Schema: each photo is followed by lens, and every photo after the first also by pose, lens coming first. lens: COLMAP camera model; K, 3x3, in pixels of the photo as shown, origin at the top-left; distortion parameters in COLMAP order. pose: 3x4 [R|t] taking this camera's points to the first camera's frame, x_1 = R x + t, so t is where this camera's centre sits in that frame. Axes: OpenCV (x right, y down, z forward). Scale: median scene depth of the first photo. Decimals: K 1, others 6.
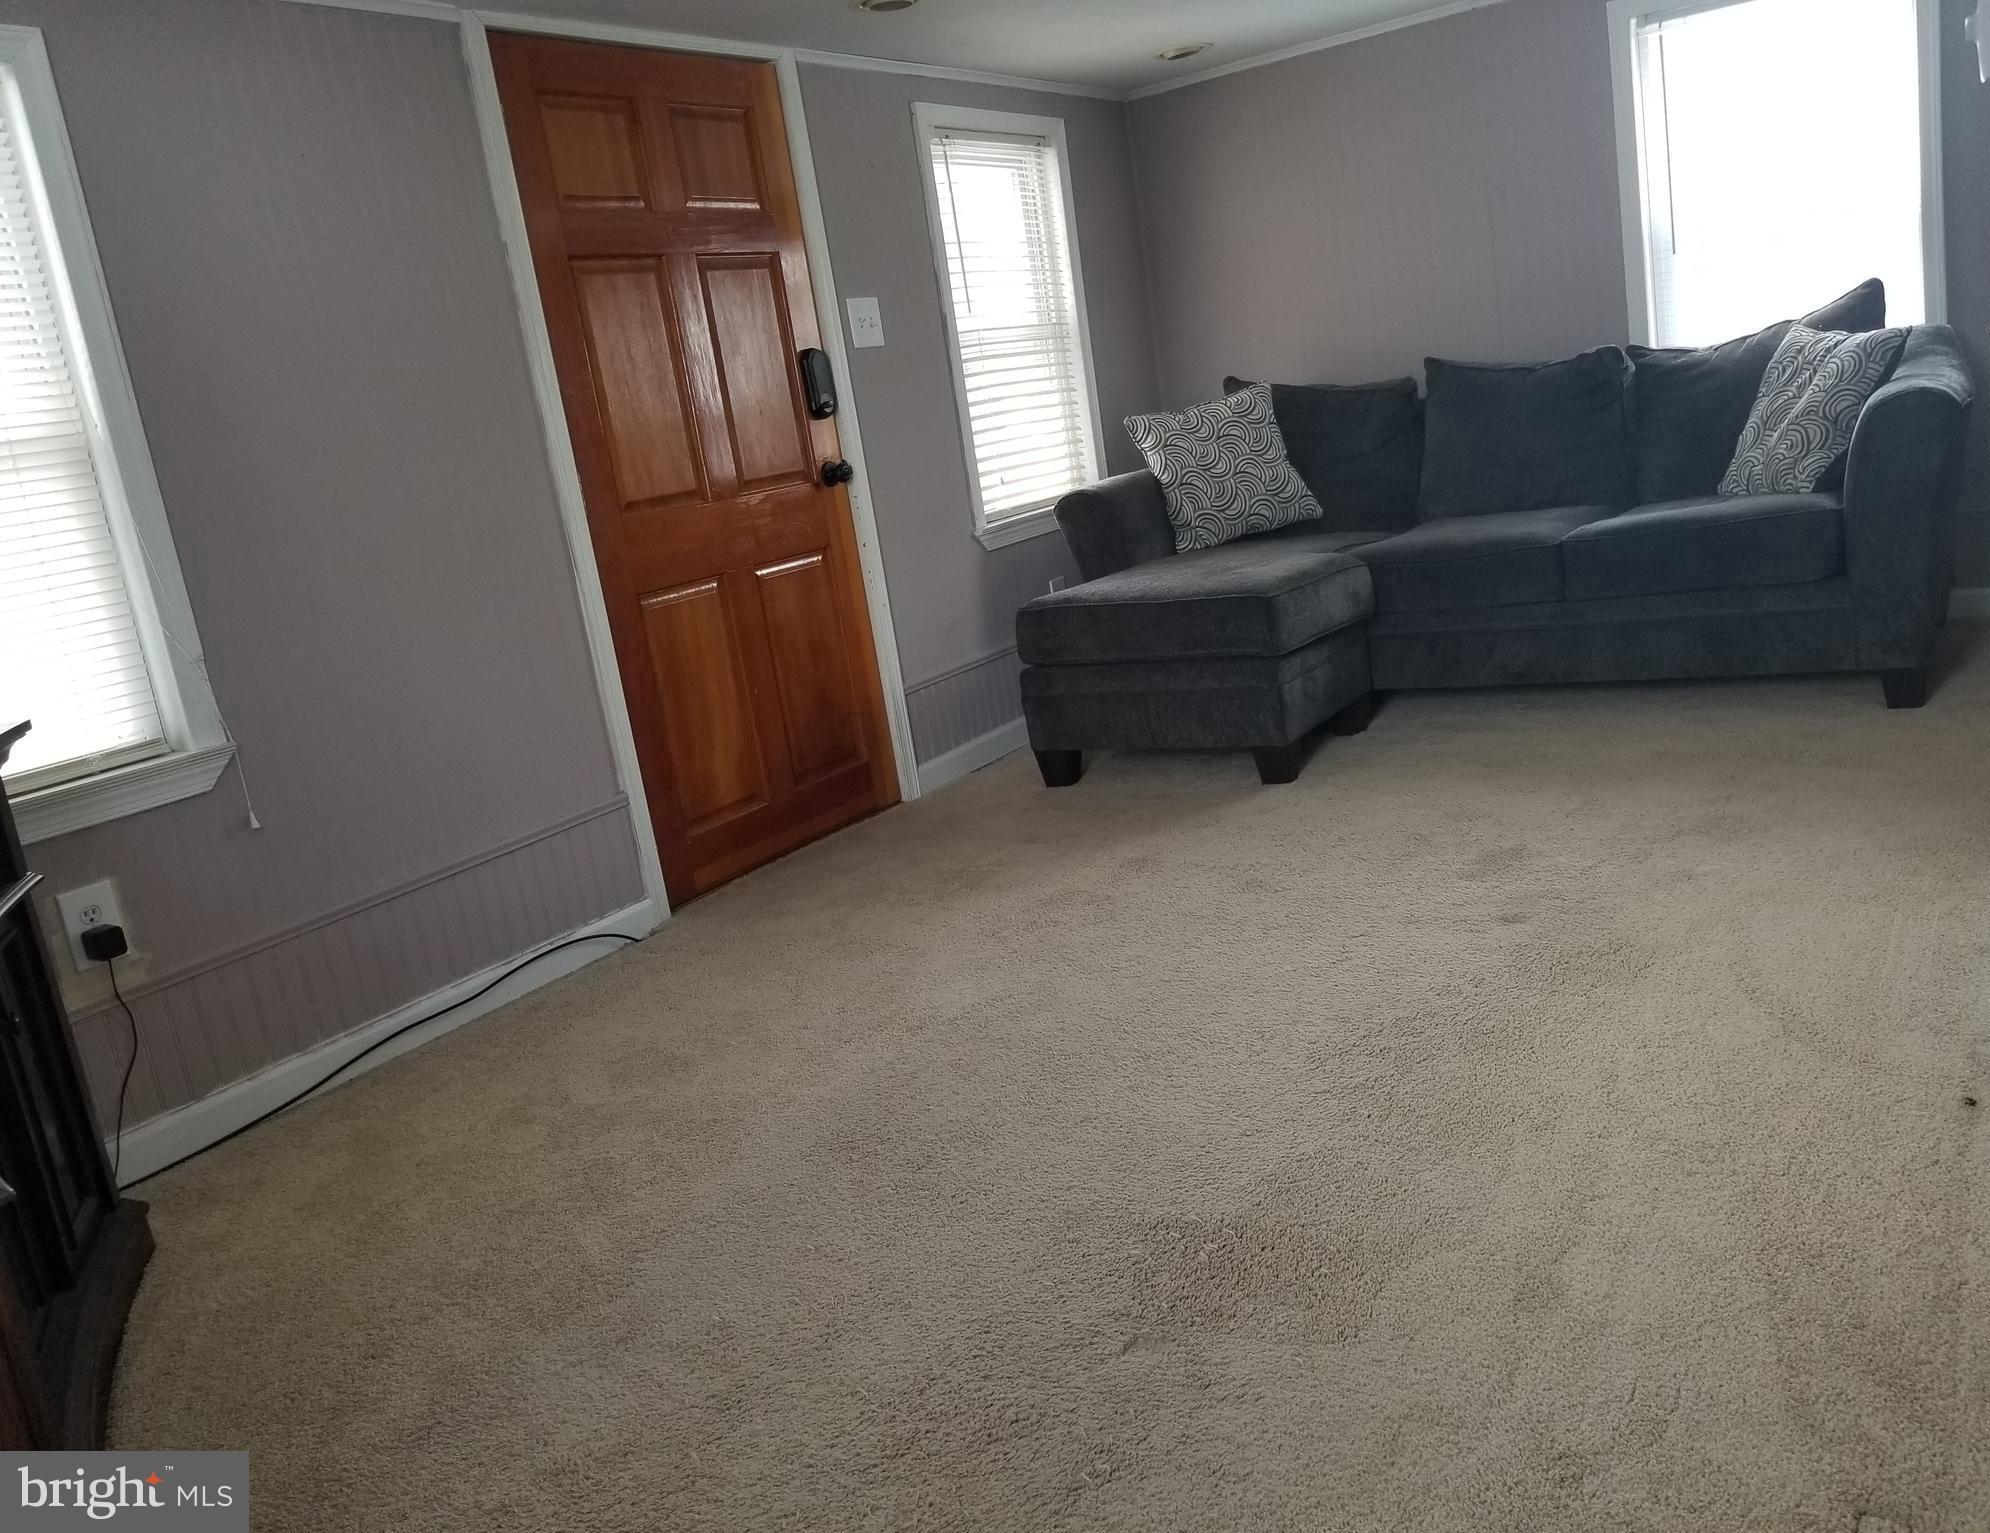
lens RADIAL K [[1611.8, 0, 995.0], [0, 1611.8, 766.5], [0, 0, 1]] dist [-0.004868, 0.000293]
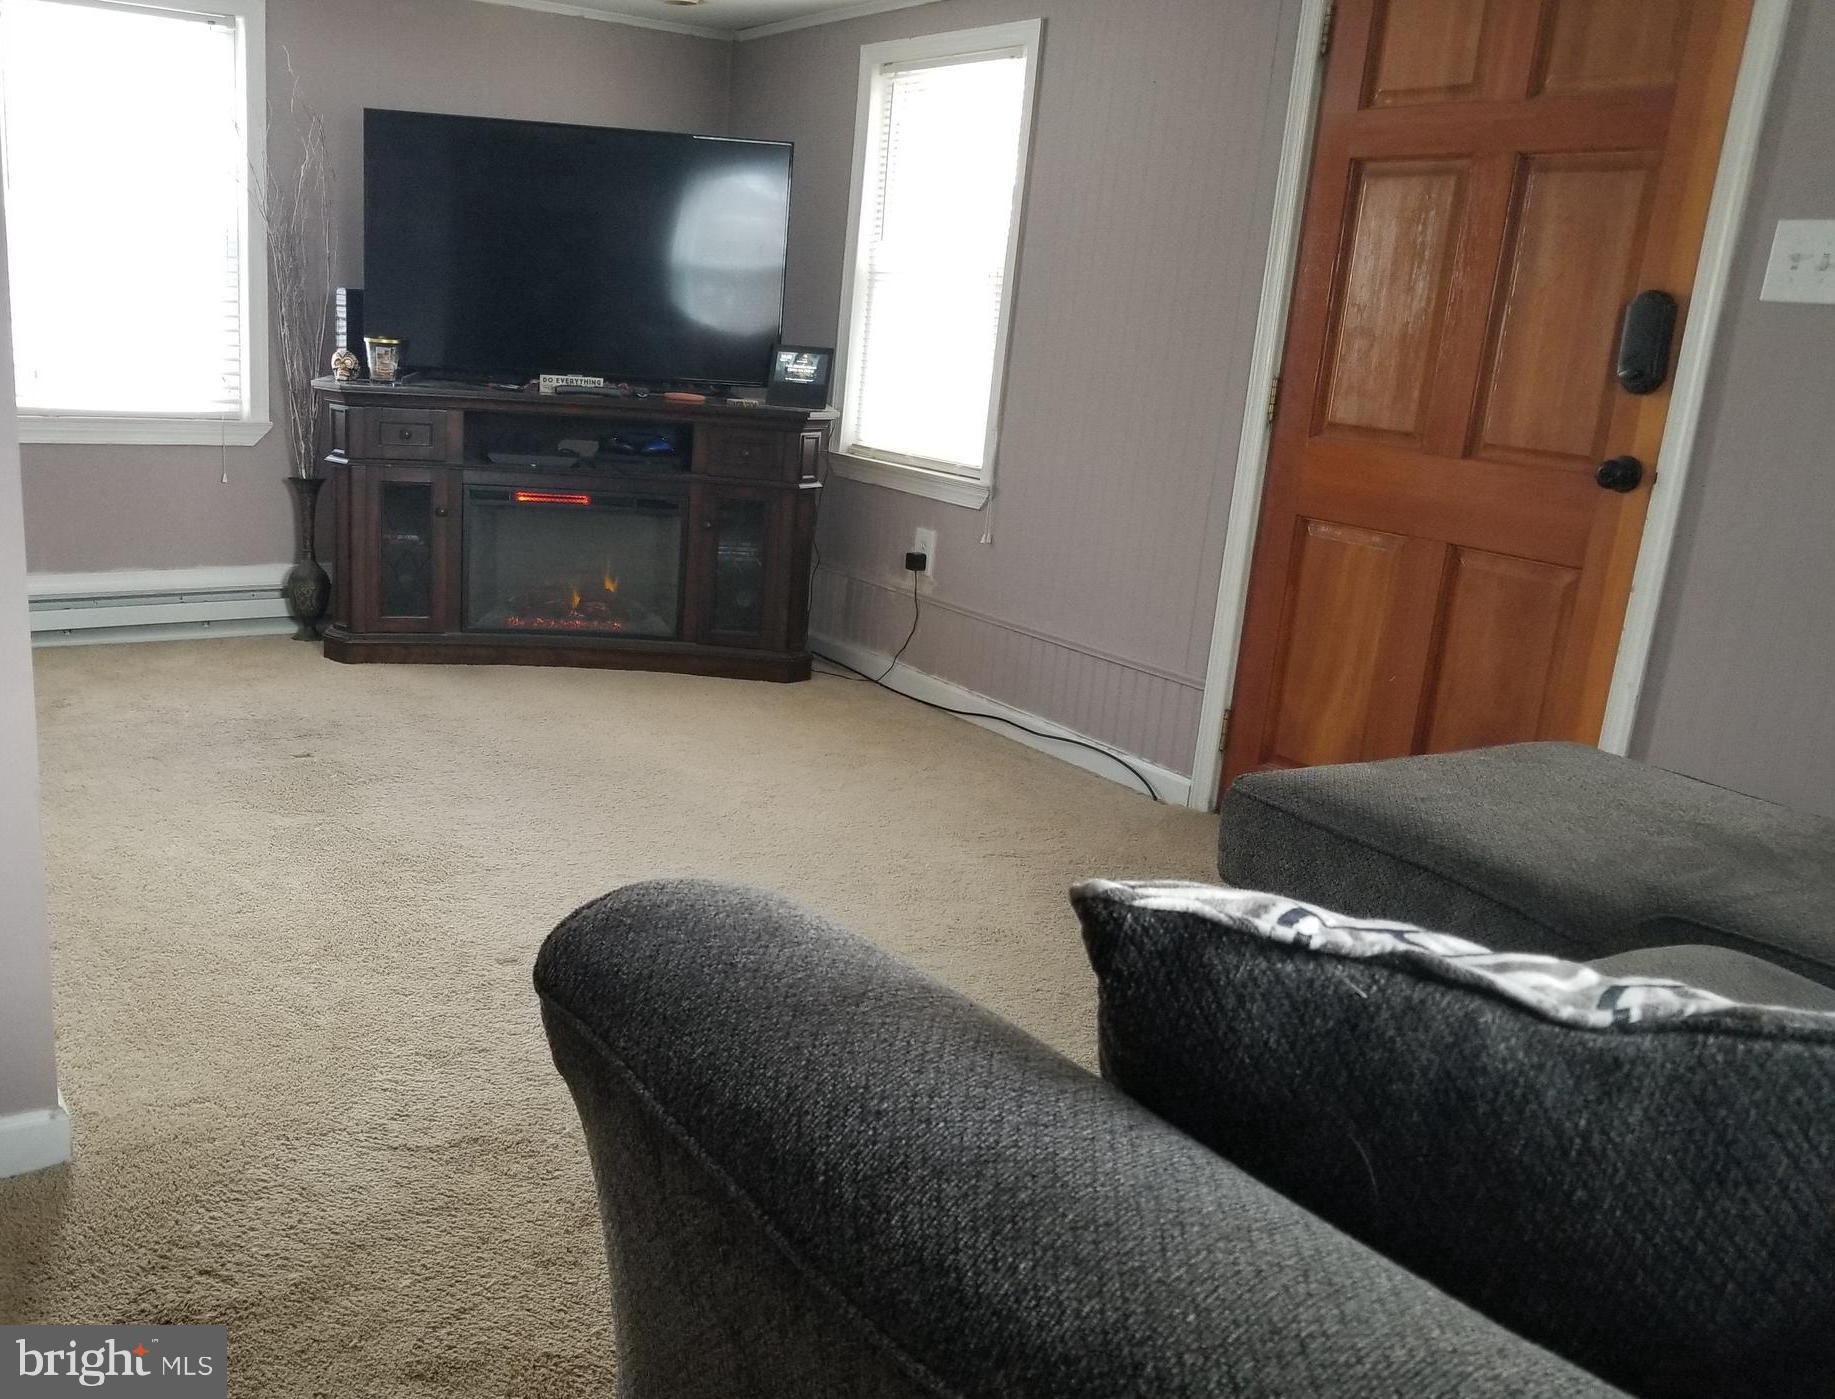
lens RADIAL K [[1486.5, 0, 917.5], [0, 1486.5, 699.5], [0, 0, 1]] dist [-0.001900, -0.005951]
pose [[-0.341460, 0.349606, -0.872457, 0.692637], [-0.237367, 0.866082, 0.439952, -0.357224], [0.909429, 0.357319, -0.212747, 1.042581]]
